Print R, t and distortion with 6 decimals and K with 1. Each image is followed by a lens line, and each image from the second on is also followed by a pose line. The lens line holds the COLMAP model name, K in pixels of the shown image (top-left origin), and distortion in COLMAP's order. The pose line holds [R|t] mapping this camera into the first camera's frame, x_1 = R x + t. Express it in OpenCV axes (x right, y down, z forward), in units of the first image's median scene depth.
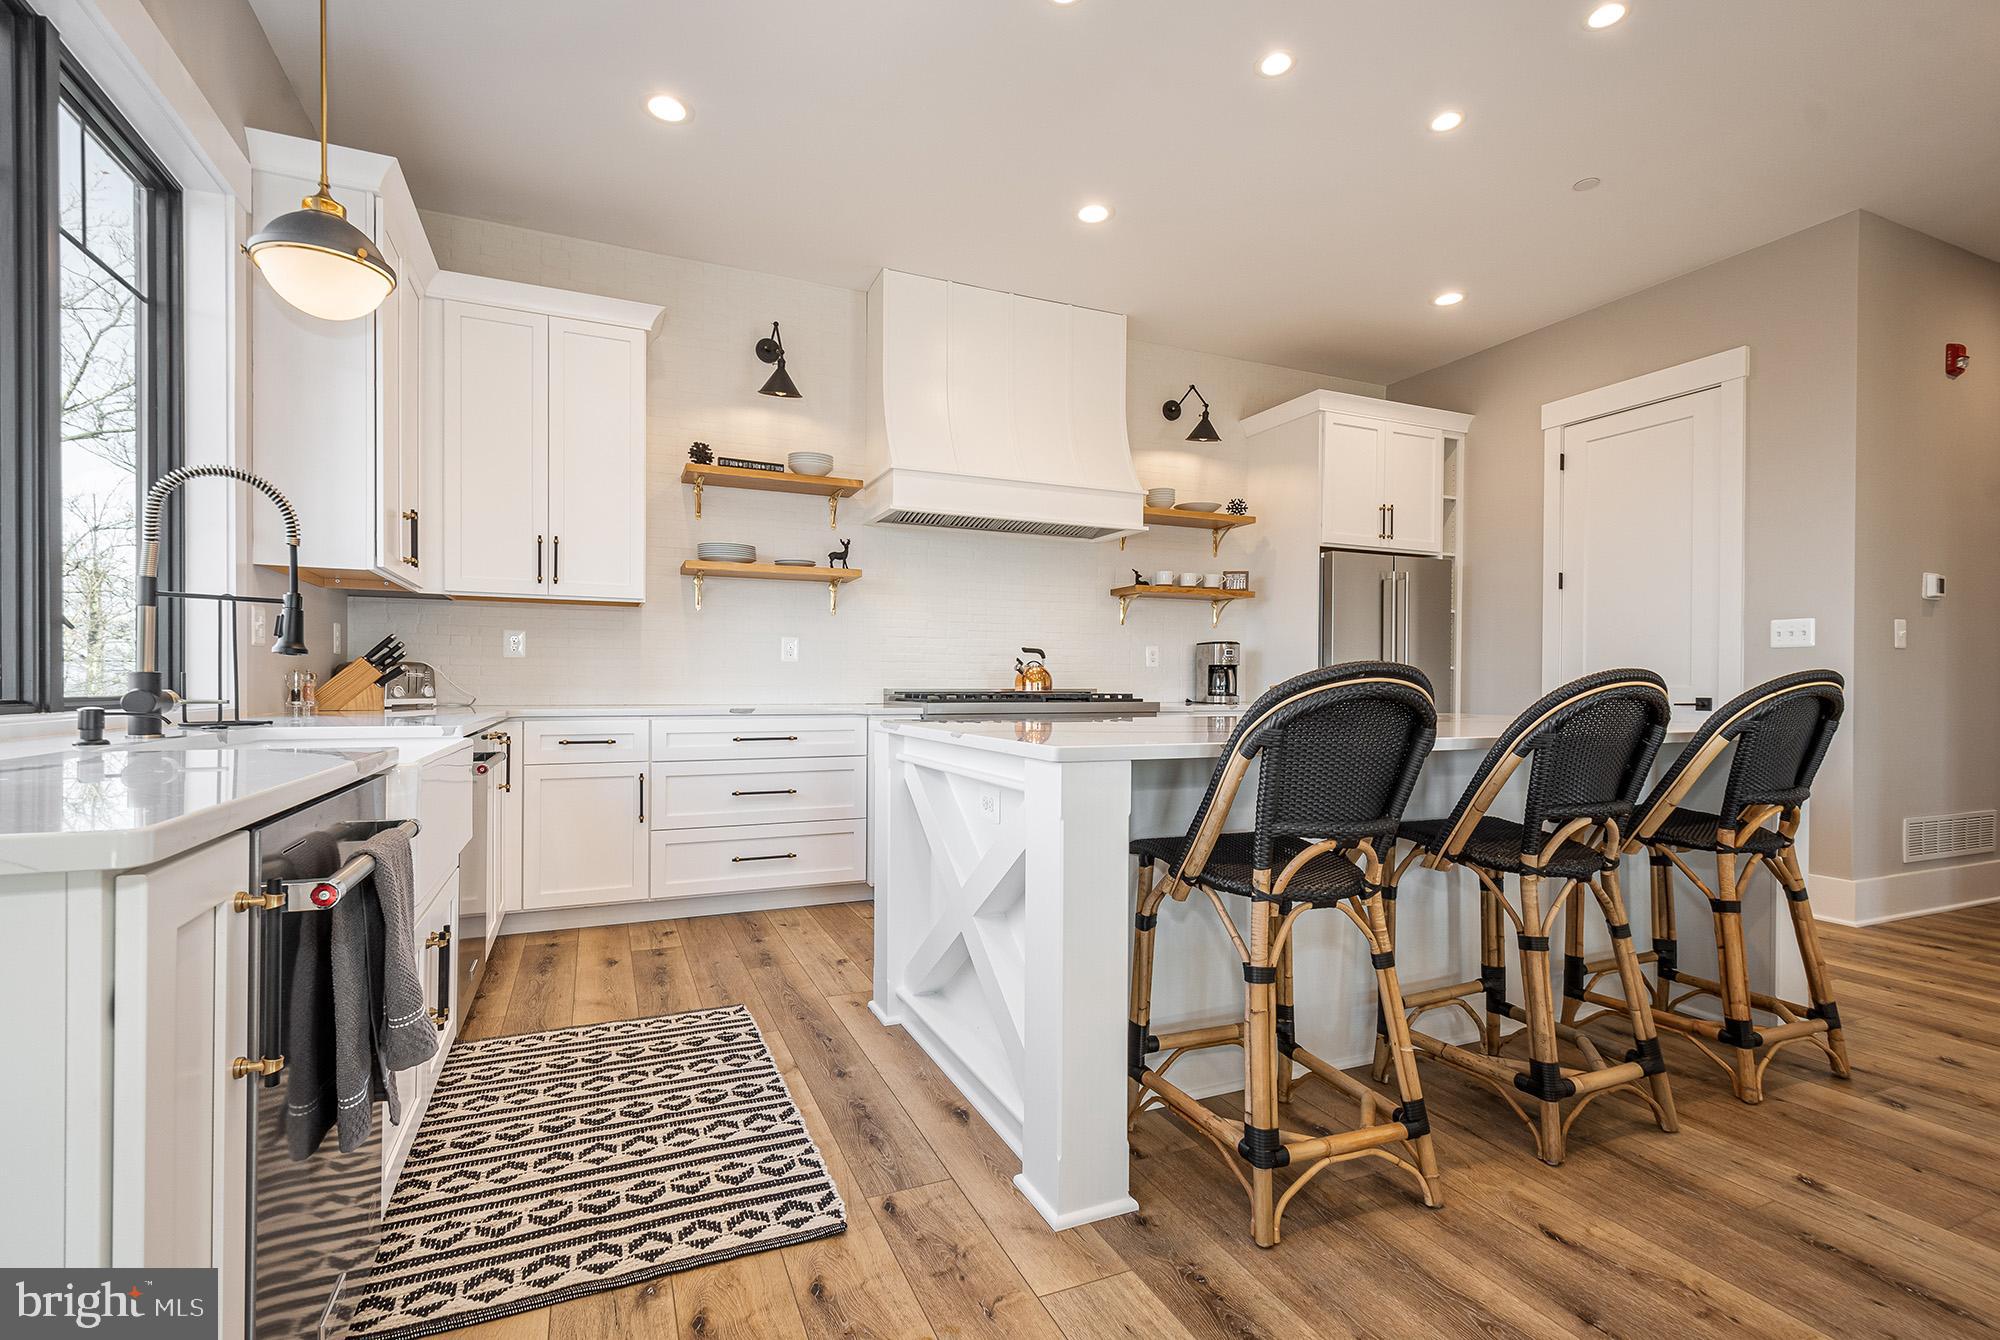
lens RADIAL K [[899.7, 0, 991.8], [0, 899.7, 690.9], [0, 0, 1]] dist [0.005651, -0.000305]
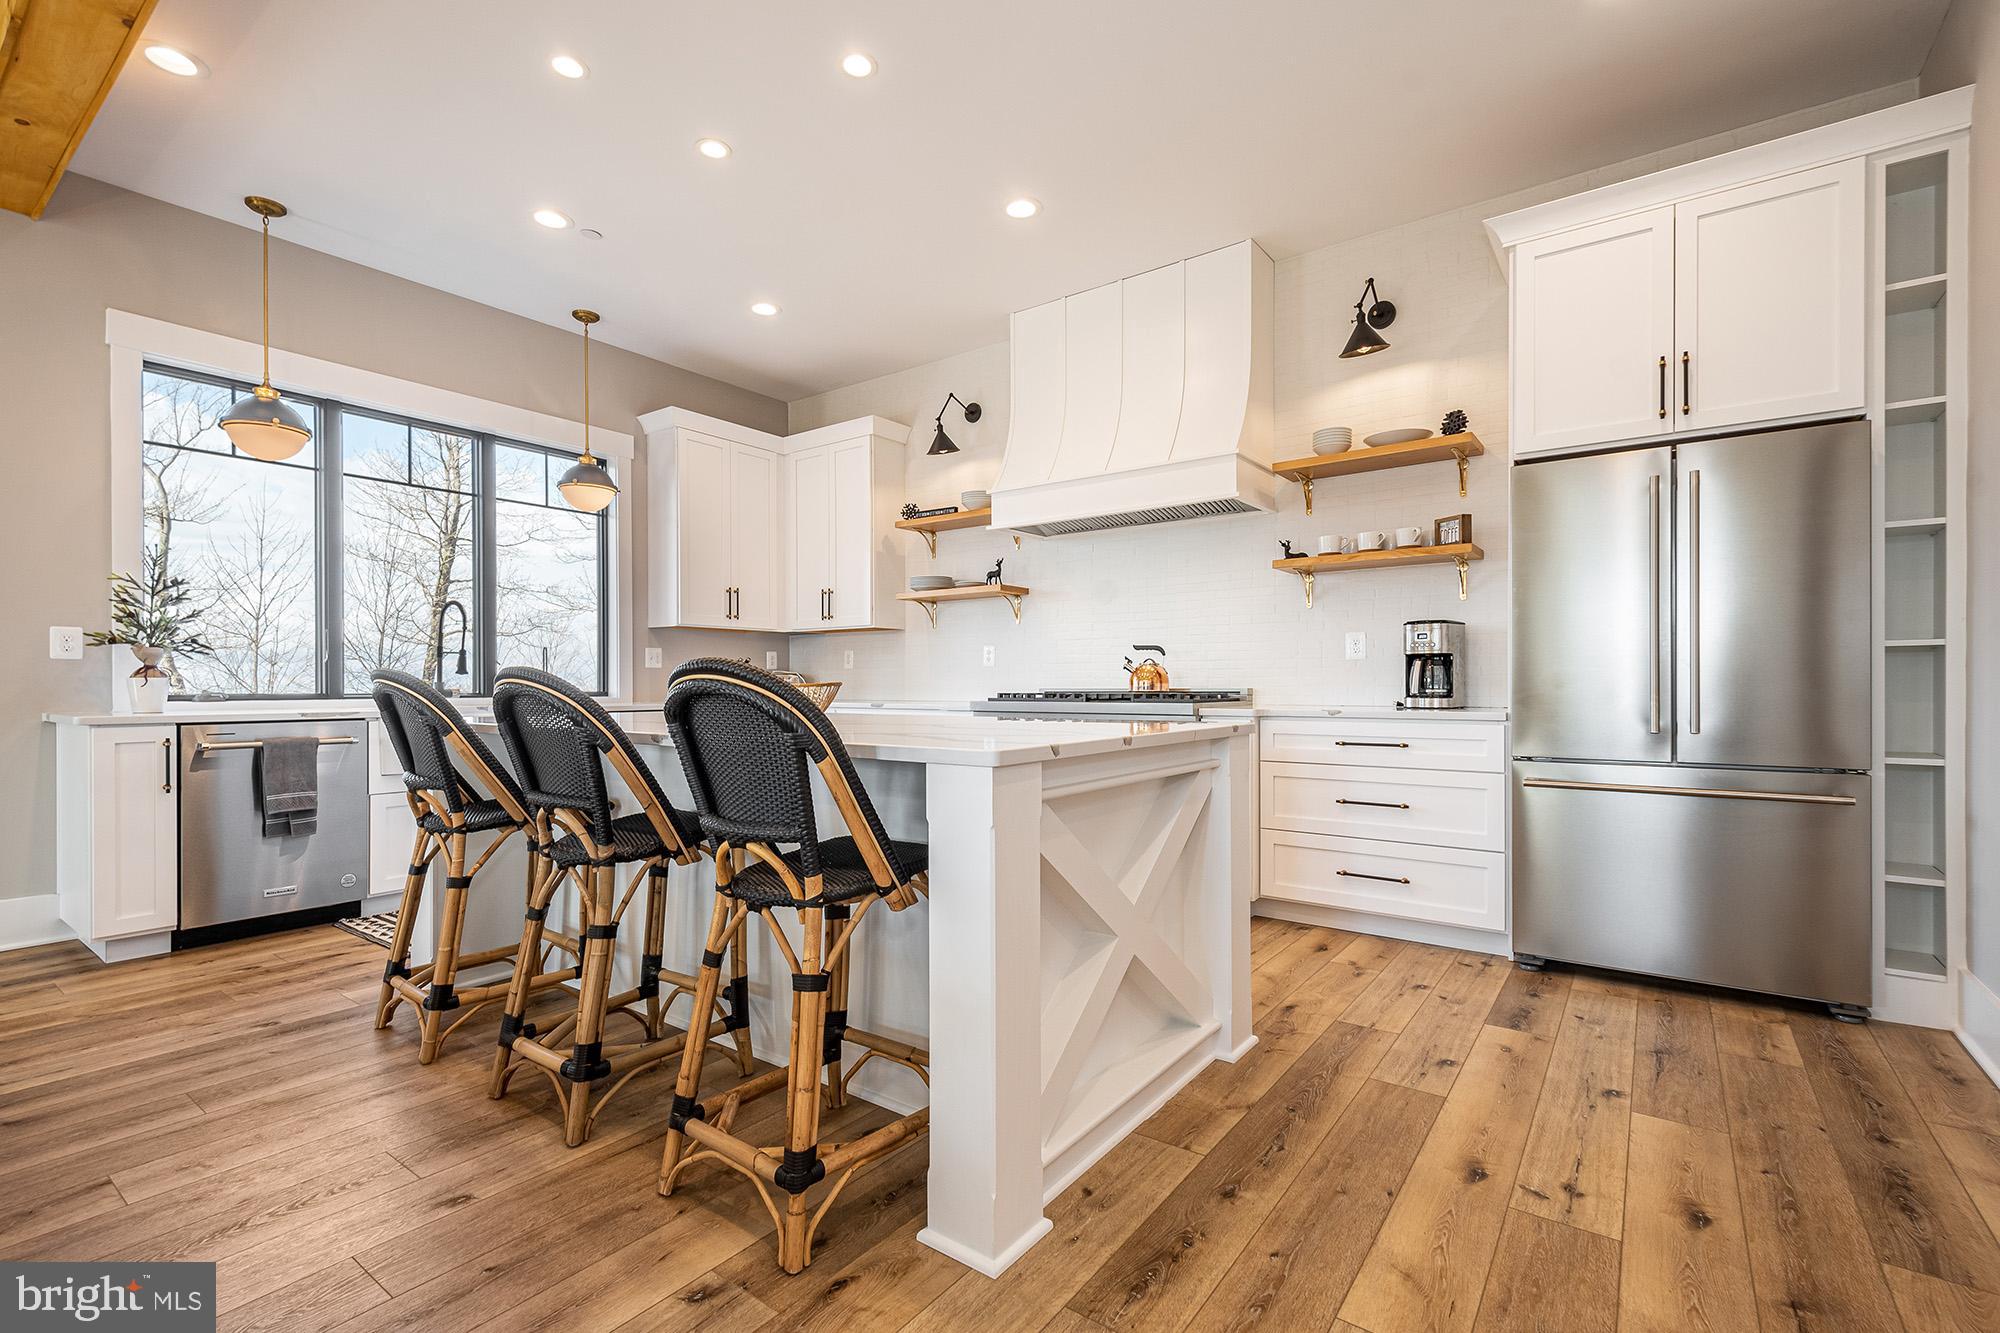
lens RADIAL K [[899.7, 0, 991.8], [0, 899.7, 687.4], [0, 0, 1]] dist [0.005651, -0.000305]
pose [[0.497276, -0.004790, -0.867579, 0.865142], [-0.001788, 0.999977, -0.006546, 0.003508], [0.867591, 0.004806, 0.497256, 0.435489]]
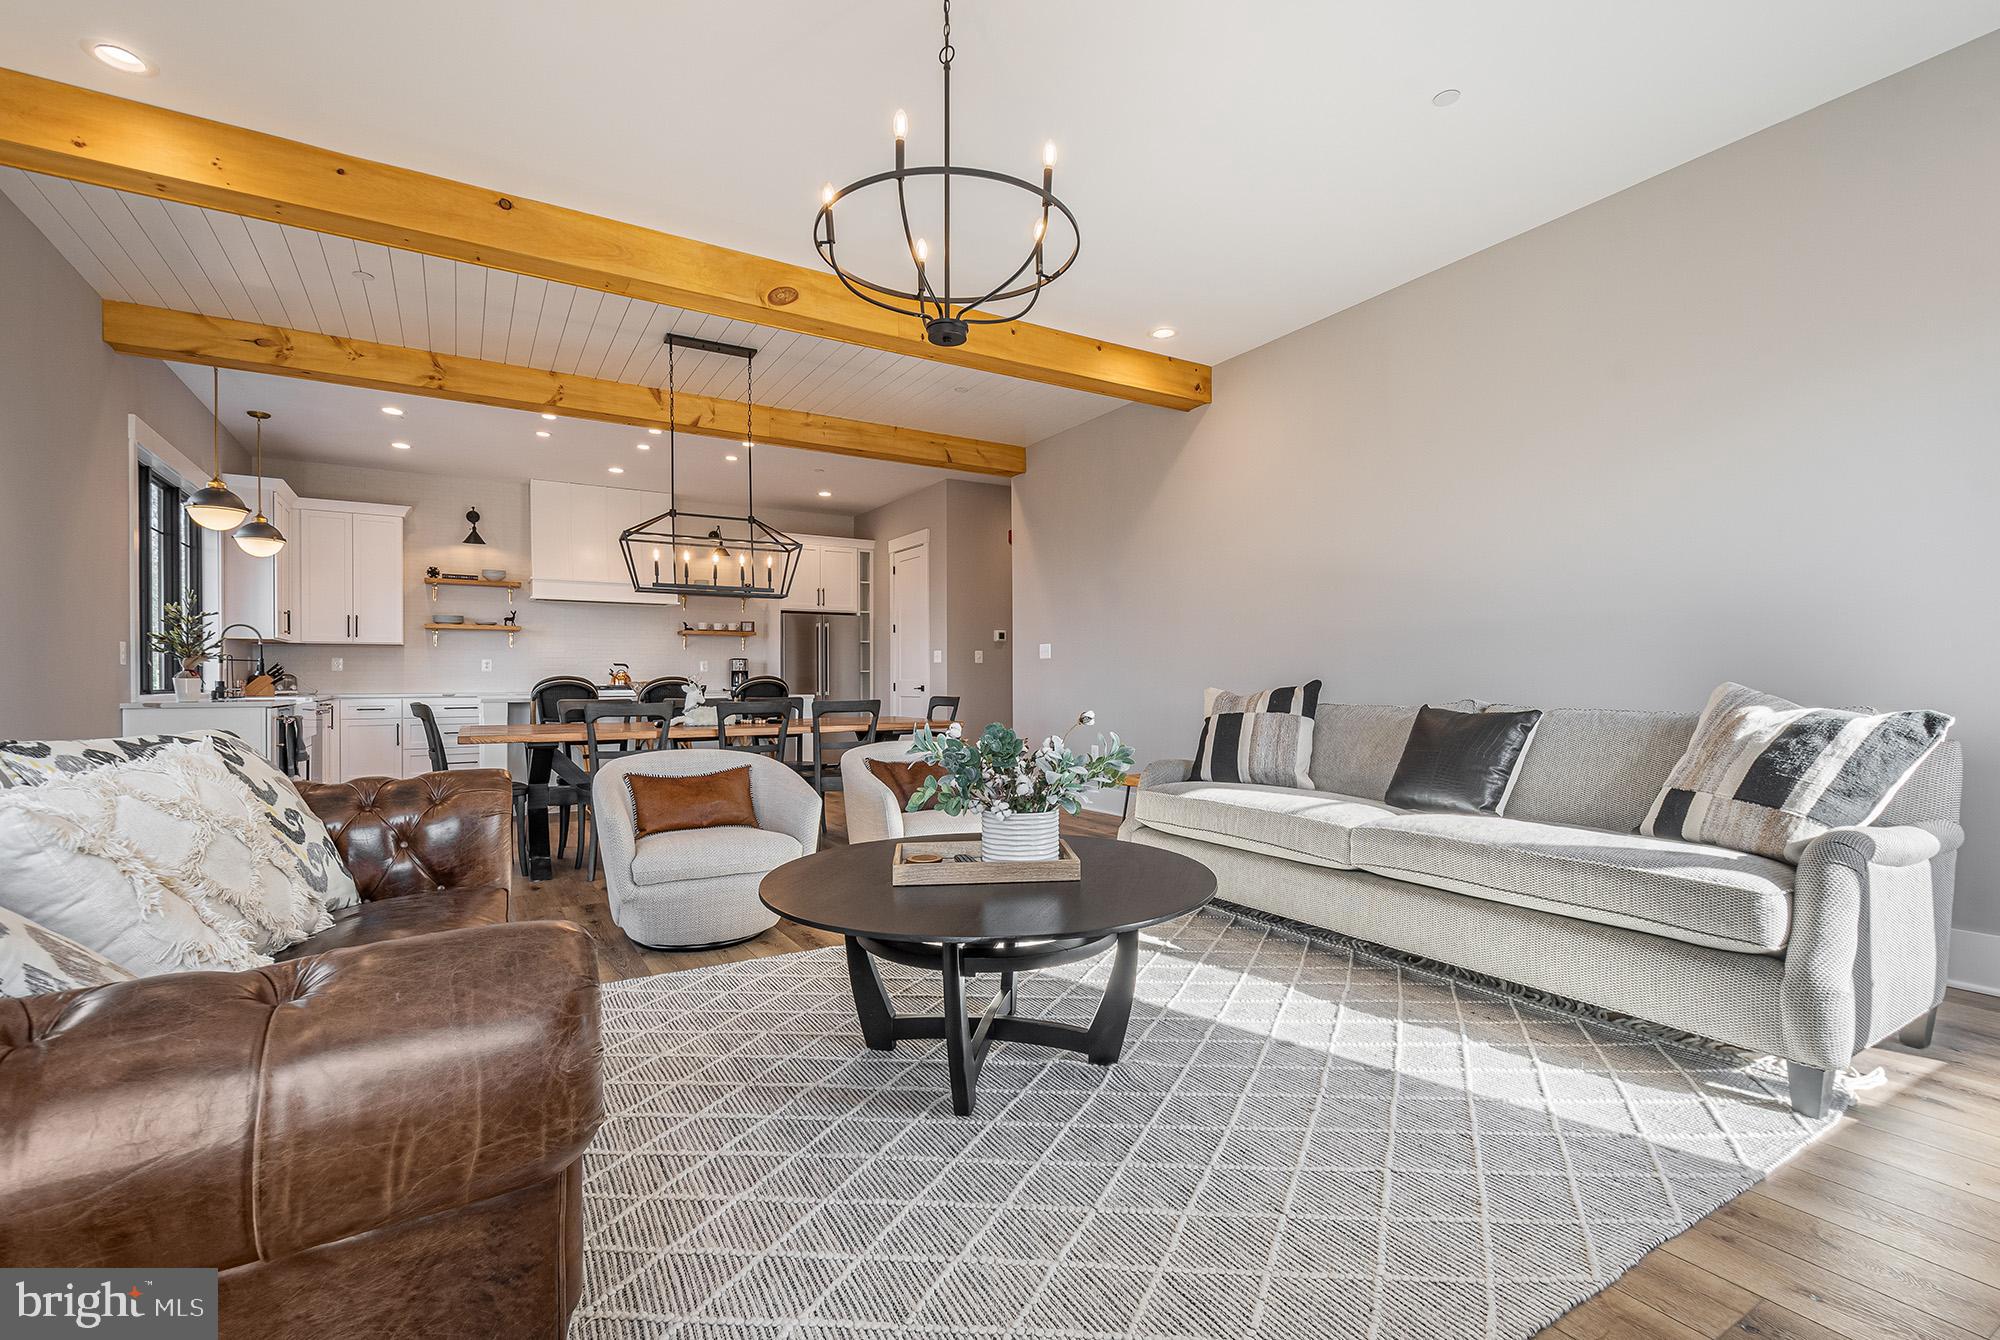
lens RADIAL K [[892.6, 0, 988.3], [0, 892.6, 685.0], [0, 0, 1]] dist [-0.001498, -0.000412]
pose [[0.991825, -0.009337, 0.127266, 0.667318], [0.009504, 0.999955, -0.000707, 0.010464], [-0.127254, 0.001910, 0.991868, -1.176692]]
